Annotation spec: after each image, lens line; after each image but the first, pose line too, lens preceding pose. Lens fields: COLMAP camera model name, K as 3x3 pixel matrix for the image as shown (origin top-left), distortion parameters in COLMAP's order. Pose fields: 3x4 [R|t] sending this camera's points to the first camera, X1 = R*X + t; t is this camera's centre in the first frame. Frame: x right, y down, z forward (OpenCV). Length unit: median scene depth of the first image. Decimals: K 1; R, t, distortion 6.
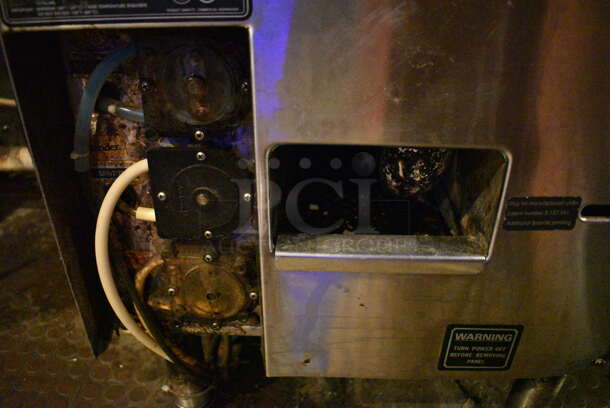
lens RADIAL K [[470.8, 0, 303.9], [0, 470.8, 201.6], [0, 0, 1]] dist [-0.098842, 0.010311]
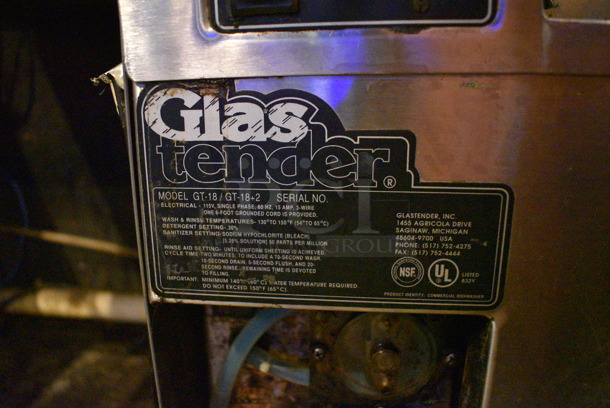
lens RADIAL K [[470.8, 0, 305.3], [0, 470.8, 207.7], [0, 0, 1]] dist [-0.098842, 0.010311]
pose [[0.994725, 0.016056, -0.101313, -0.348116], [-0.036959, 0.977435, -0.207978, -0.389159], [0.095687, 0.210625, 0.972873, 0.234588]]
